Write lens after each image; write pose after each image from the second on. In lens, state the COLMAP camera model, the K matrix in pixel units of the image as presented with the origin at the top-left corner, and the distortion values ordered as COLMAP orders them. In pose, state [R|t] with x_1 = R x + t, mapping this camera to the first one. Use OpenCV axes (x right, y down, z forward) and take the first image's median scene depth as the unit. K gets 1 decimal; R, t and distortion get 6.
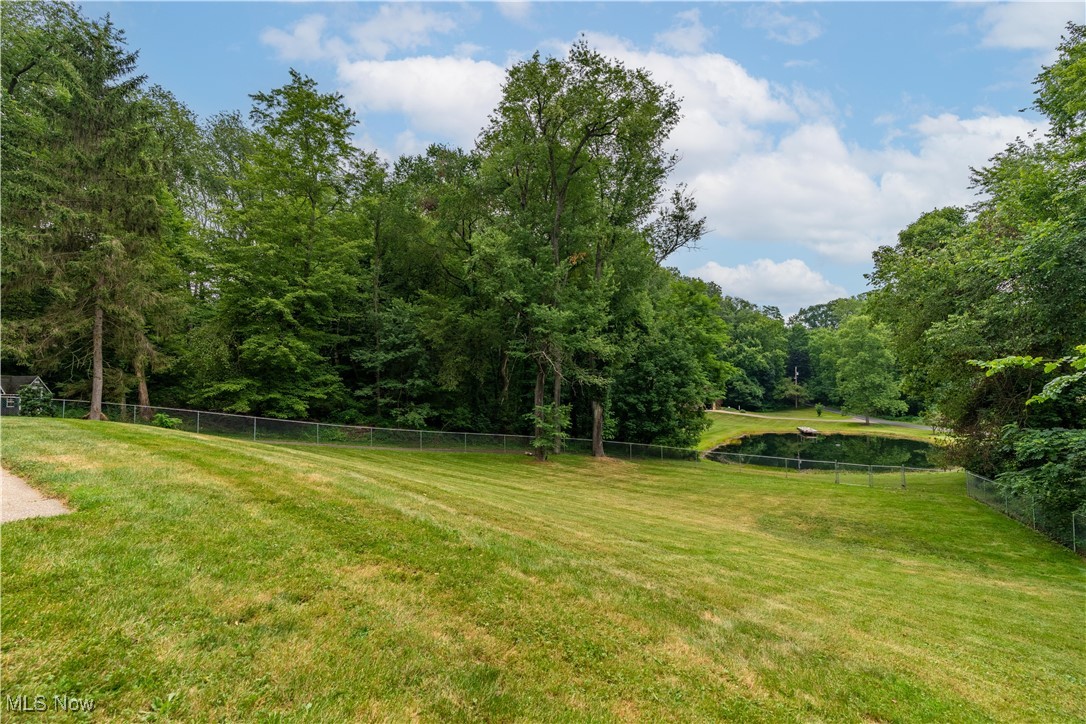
lens RADIAL K [[478.1, 0, 545.1], [0, 478.1, 365.3], [0, 0, 1]] dist [-0.002586, -0.000239]
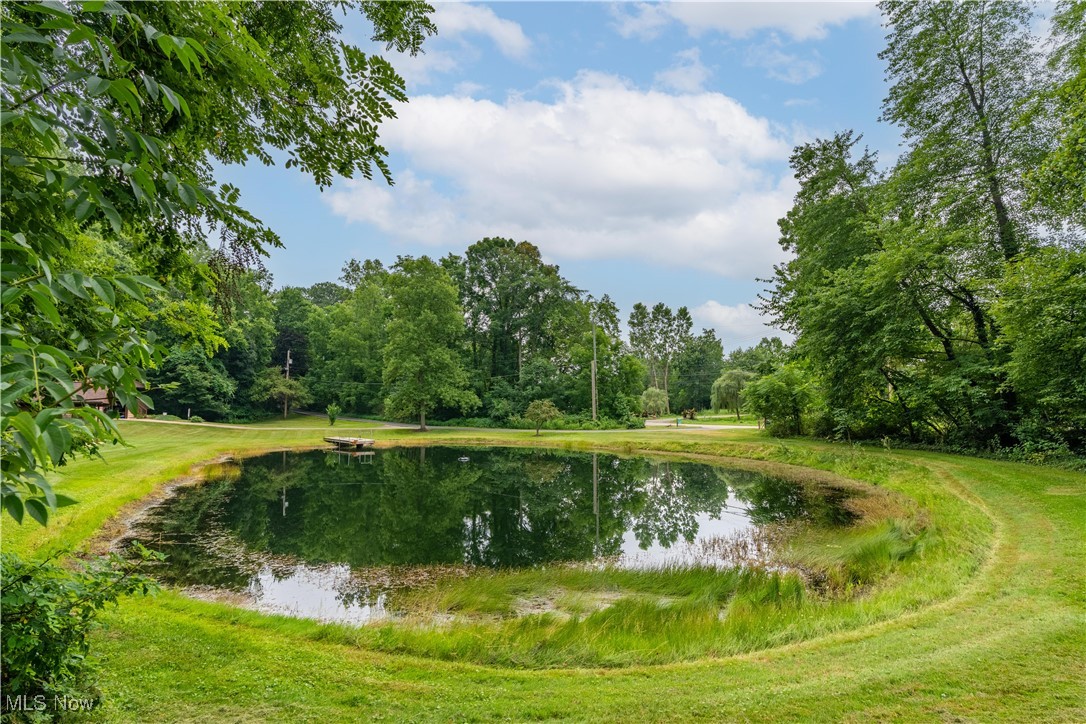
lens RADIAL K [[572.9, 0, 542.0], [0, 572.9, 363.7], [0, 0, 1]] dist [-0.000722, 0.000004]
pose [[0.563392, 0.075440, 0.822738, 0.325170], [-0.042980, 0.997150, -0.062001, 0.170078], [-0.825071, -0.000430, 0.565029, 1.004578]]
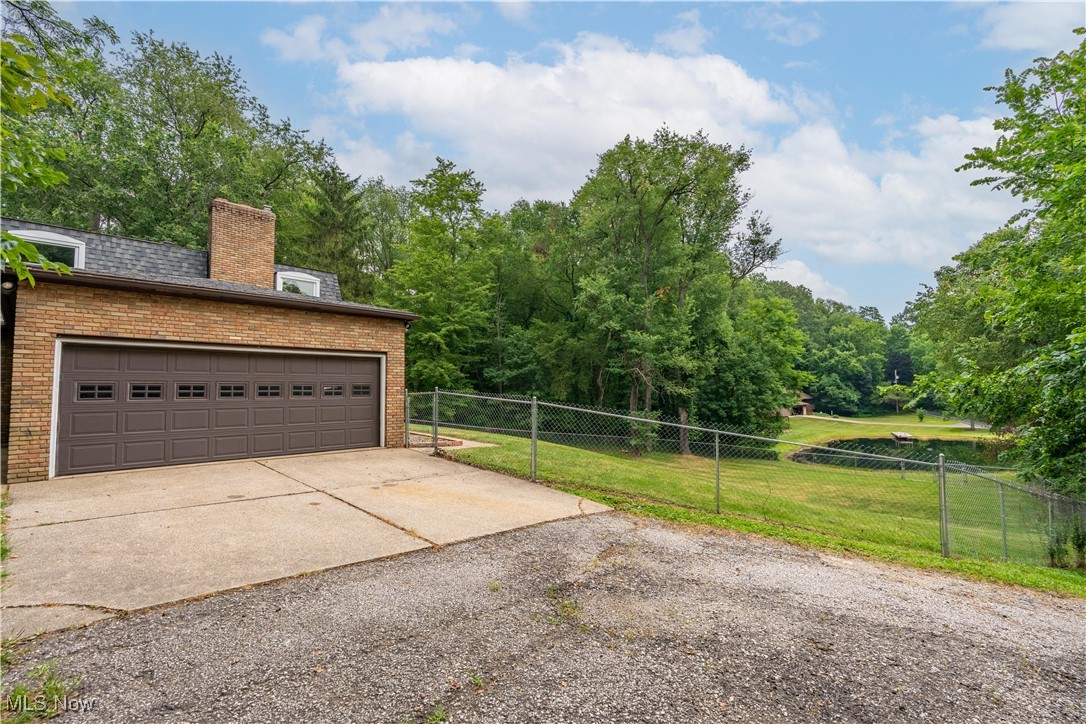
lens RADIAL K [[478.1, 0, 548.7], [0, 478.1, 364.6], [0, 0, 1]] dist [-0.002586, -0.000239]
pose [[0.986094, -0.020271, -0.164945, -0.019951], [0.017902, 0.999714, -0.015833, -0.017696], [0.165219, 0.012660, 0.986176, -0.214331]]
